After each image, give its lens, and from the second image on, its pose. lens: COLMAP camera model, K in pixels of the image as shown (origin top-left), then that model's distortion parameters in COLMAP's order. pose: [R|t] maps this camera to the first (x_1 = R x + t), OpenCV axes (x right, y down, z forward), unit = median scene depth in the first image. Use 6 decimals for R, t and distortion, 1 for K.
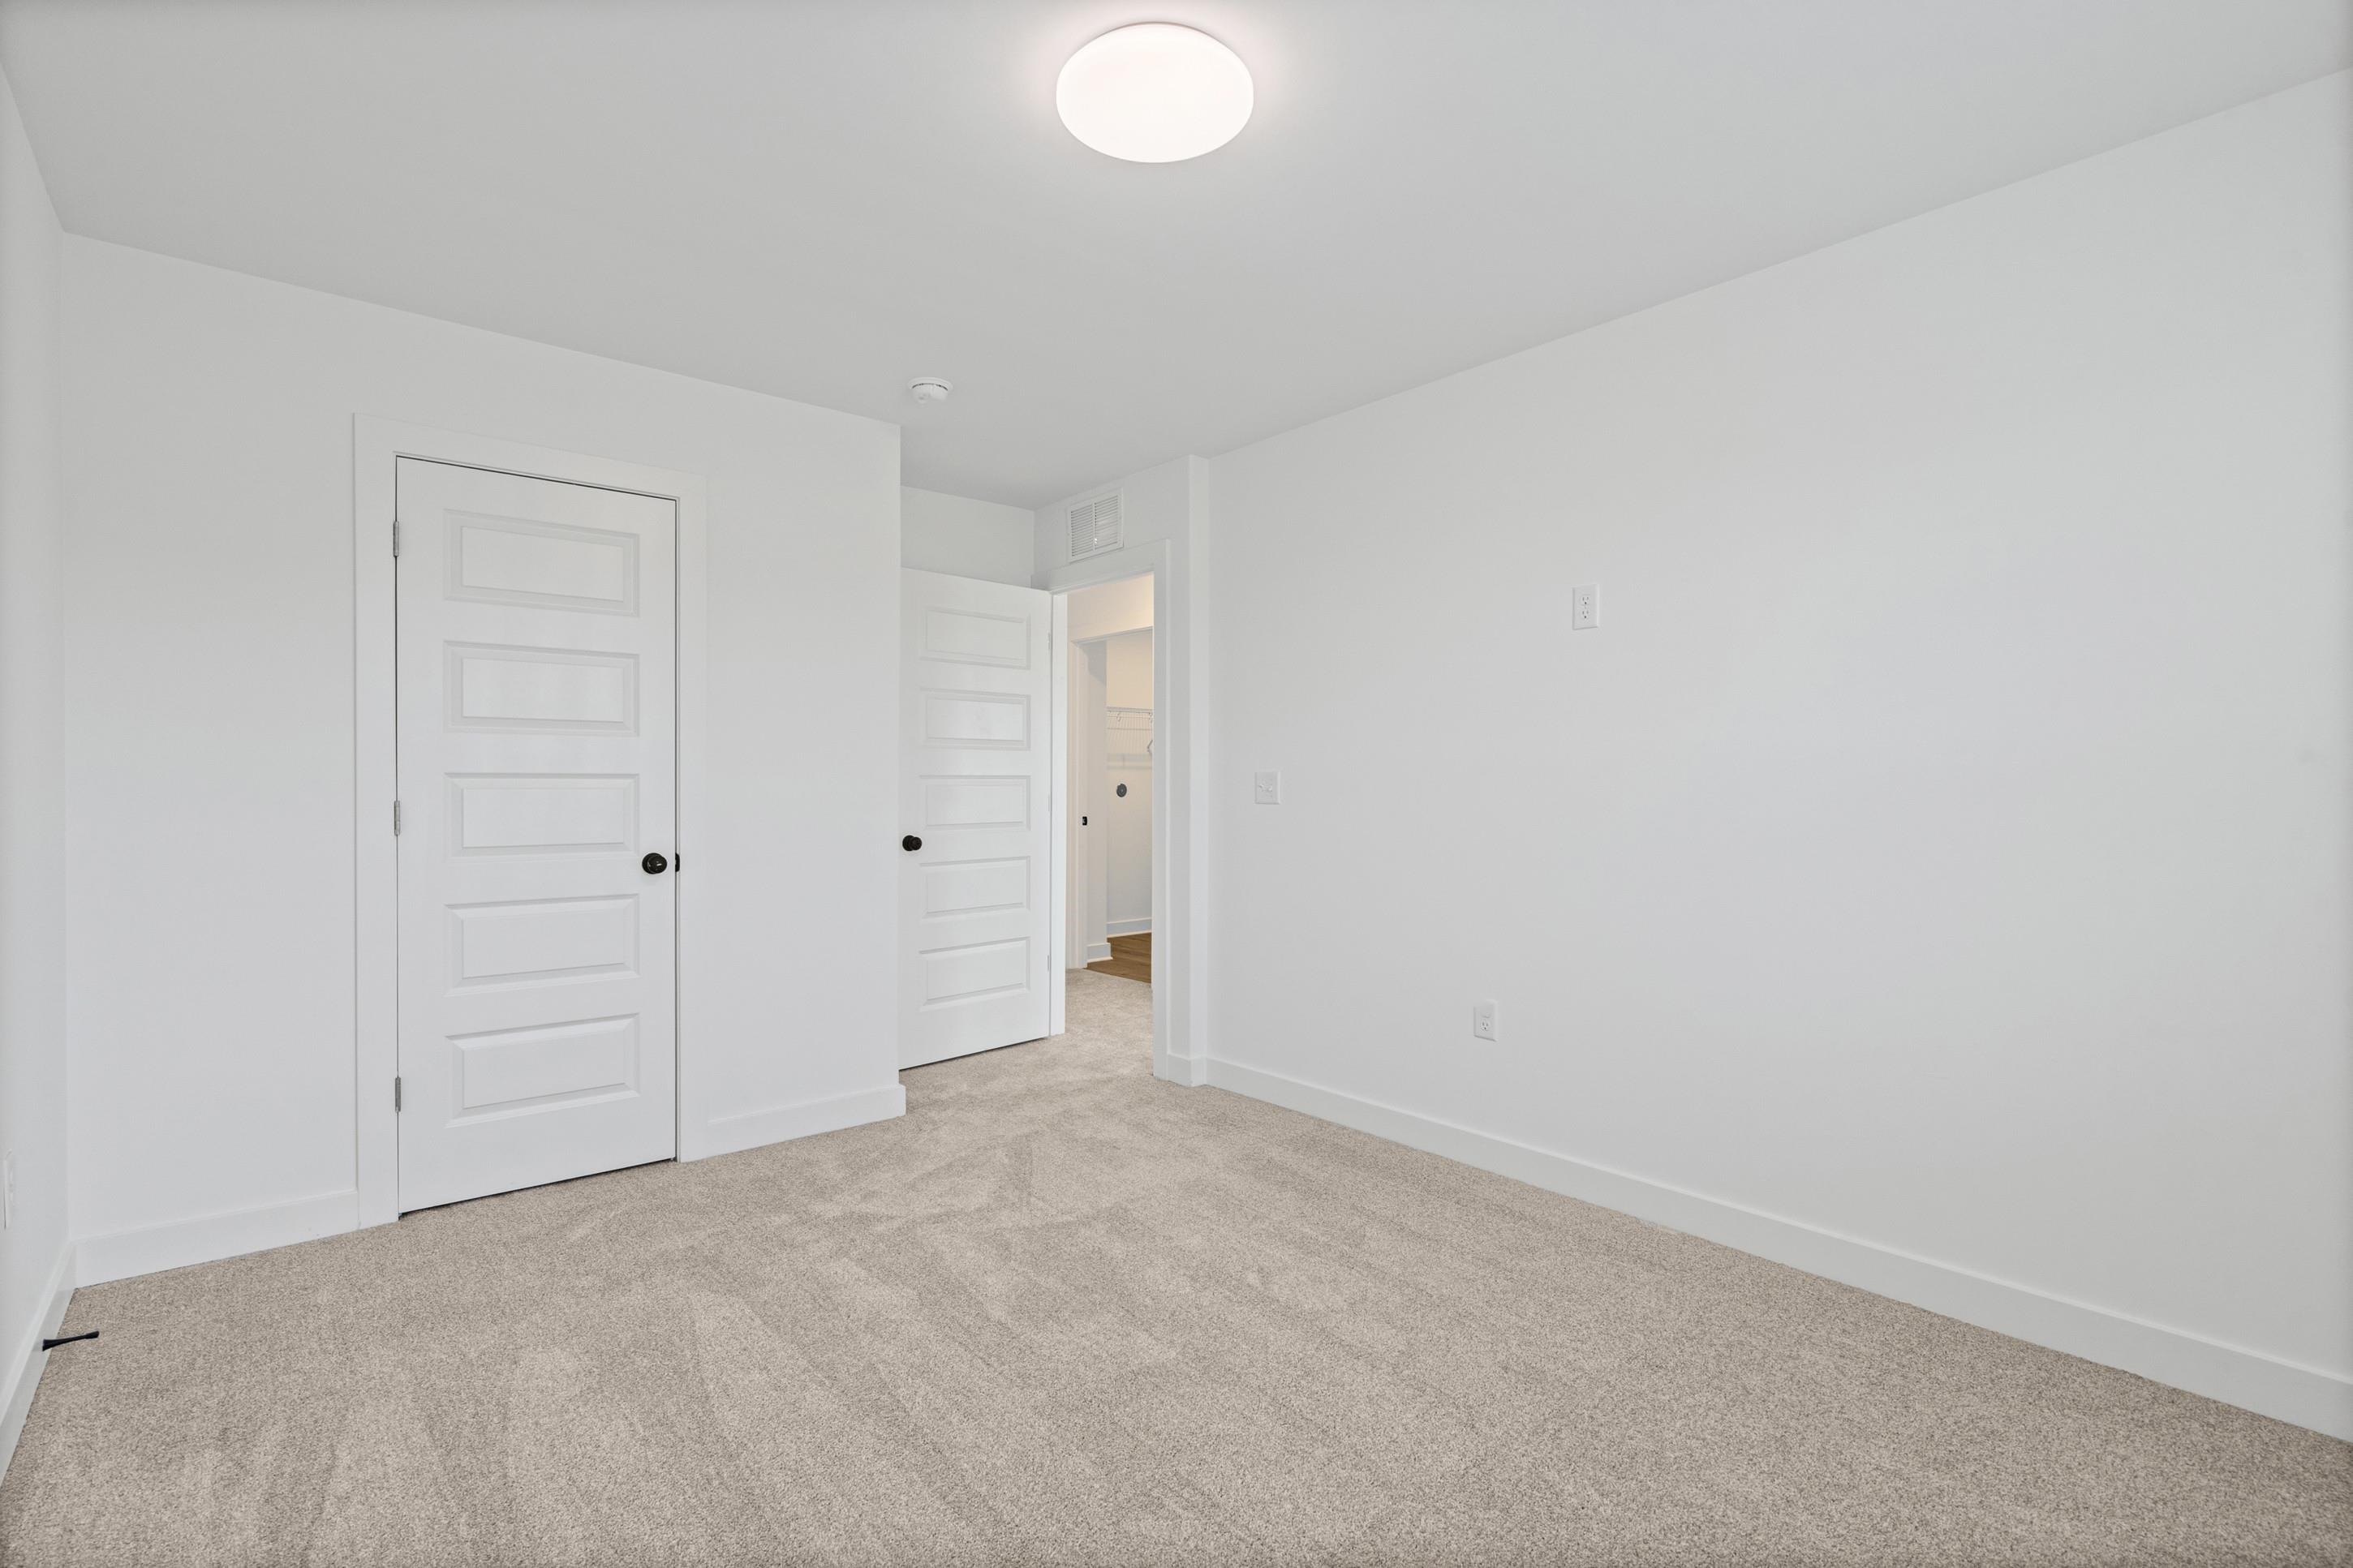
lens RADIAL K [[1093.0, 0, 1174.3], [0, 1093.0, 780.5], [0, 0, 1]] dist [-0.001989, -0.000216]
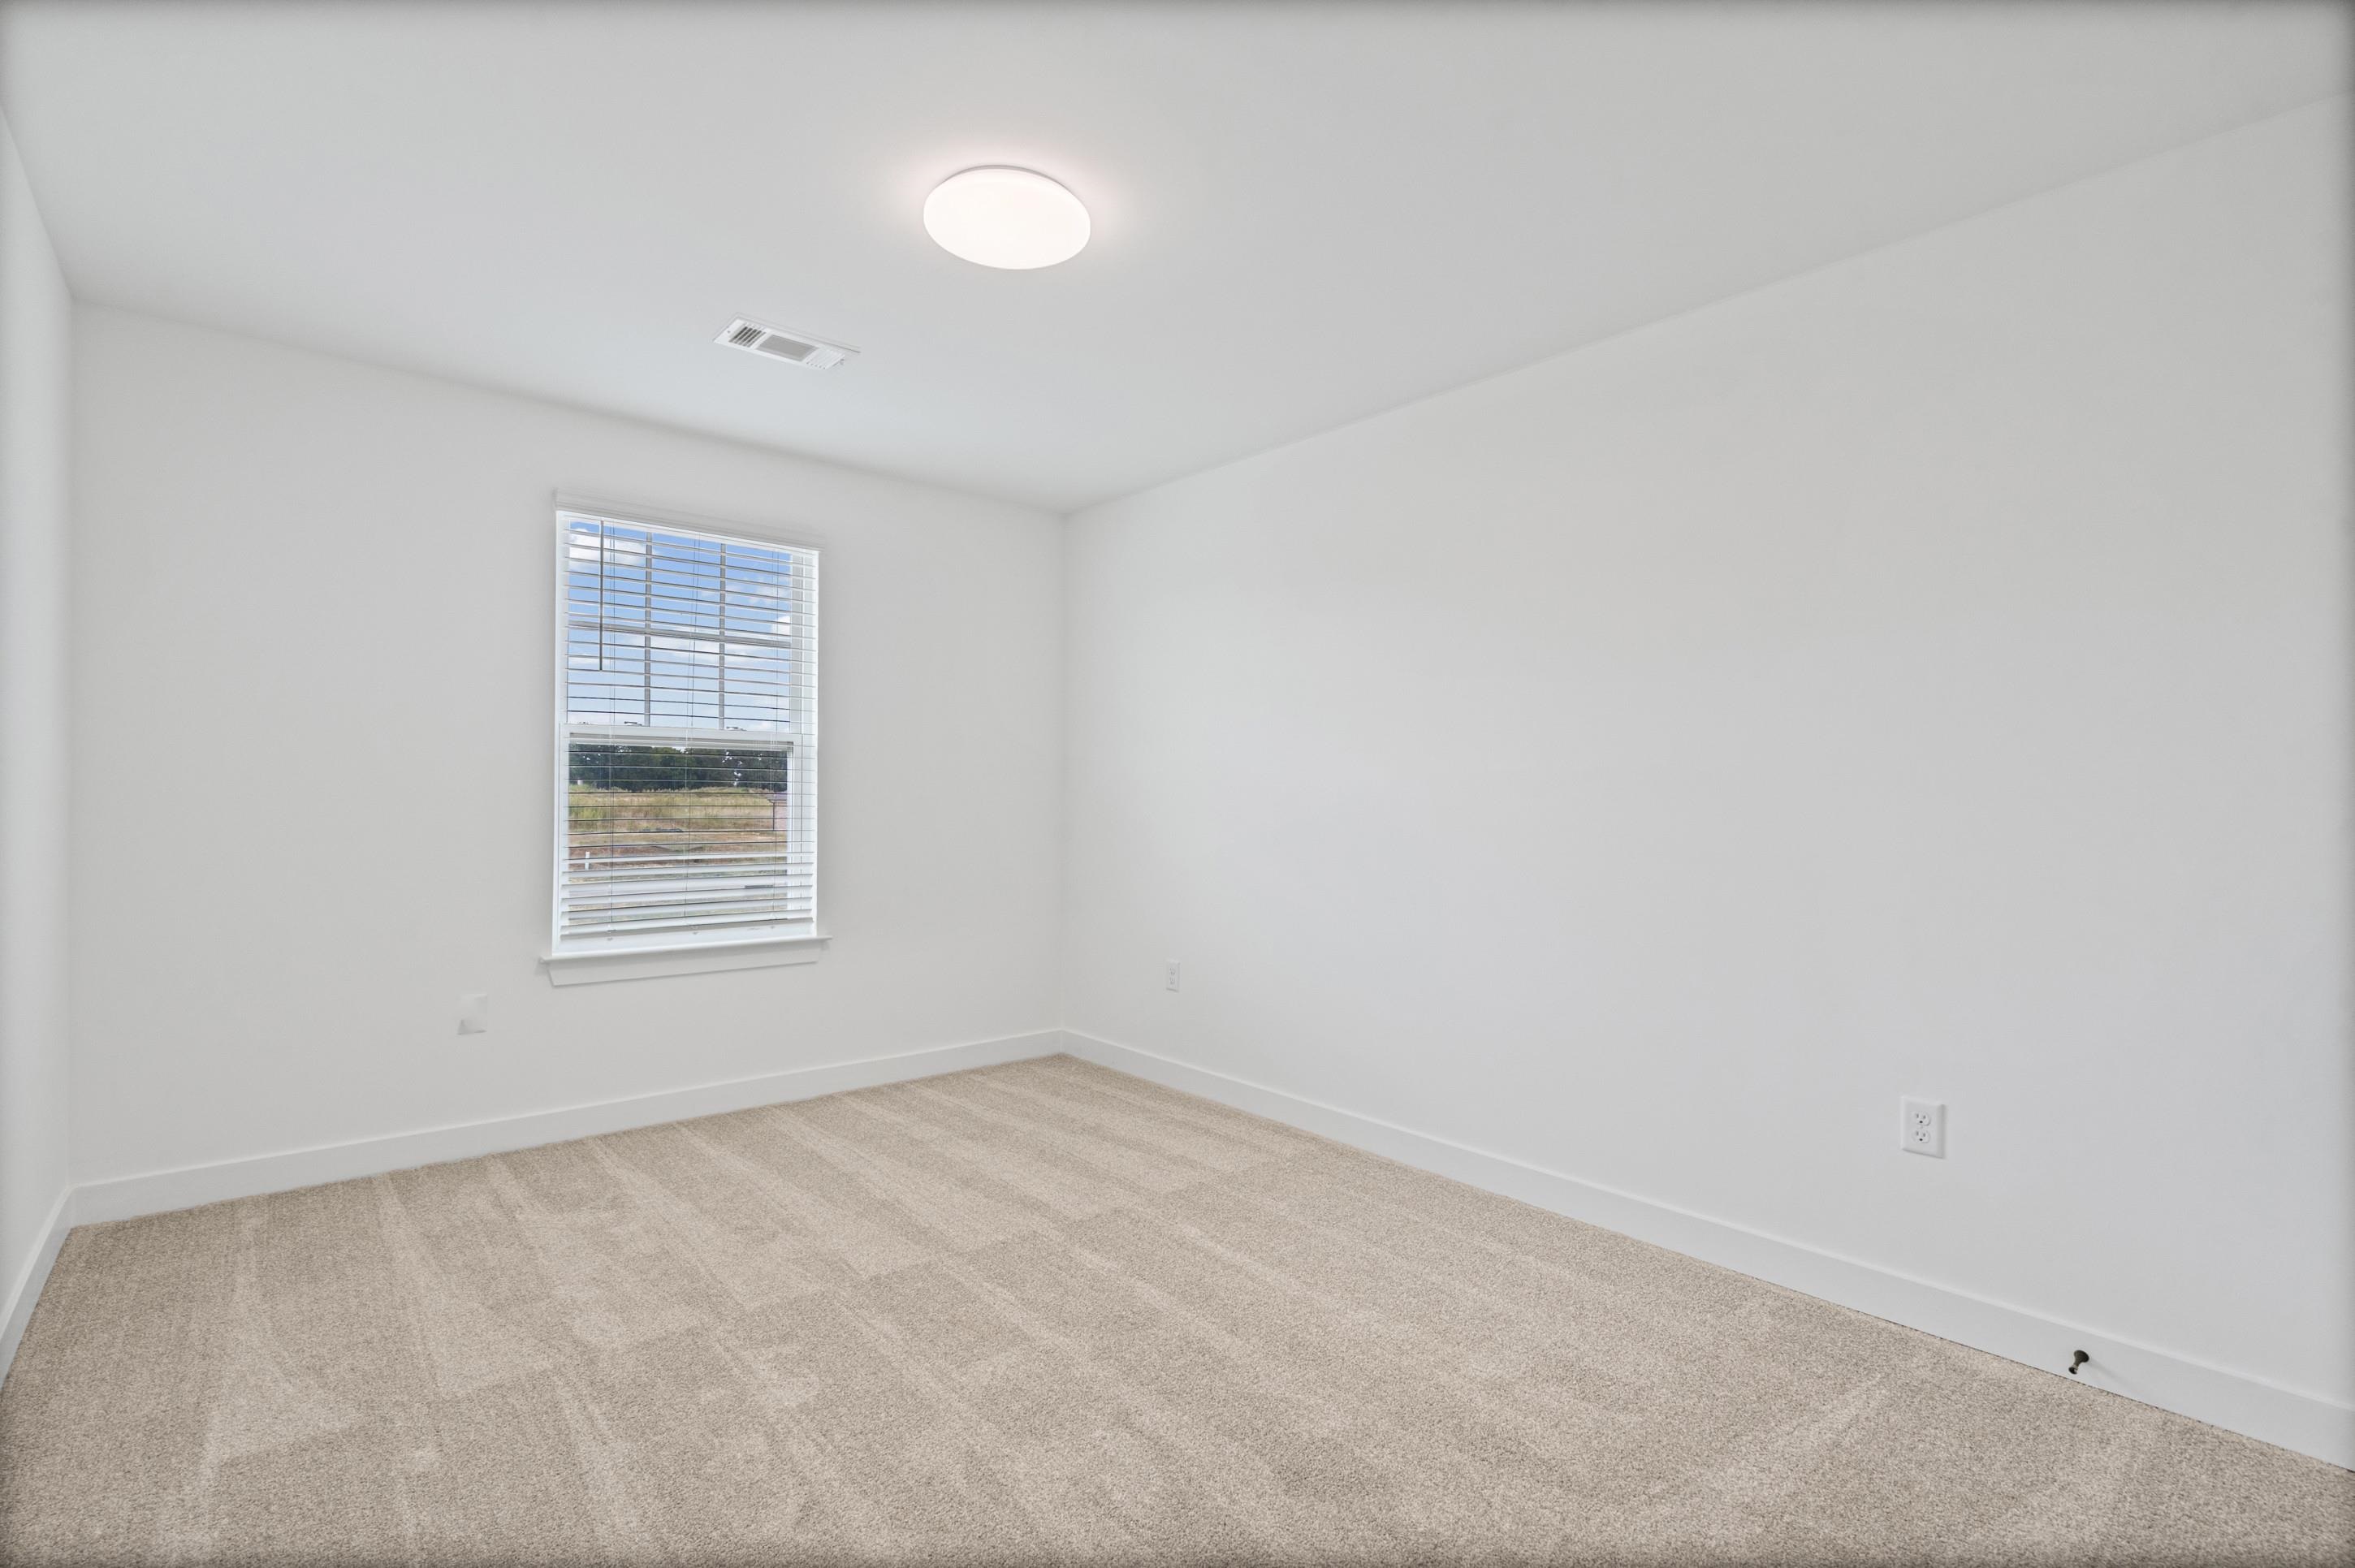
lens RADIAL K [[1094.0, 0, 1175.6], [0, 1094.0, 780.4], [0, 0, 1]] dist [-0.001989, -0.000216]
pose [[0.999875, 0.008522, 0.013354, 0.143103], [-0.008371, 0.999901, -0.011323, -0.001281], [-0.013449, 0.011210, 0.999847, -0.174999]]
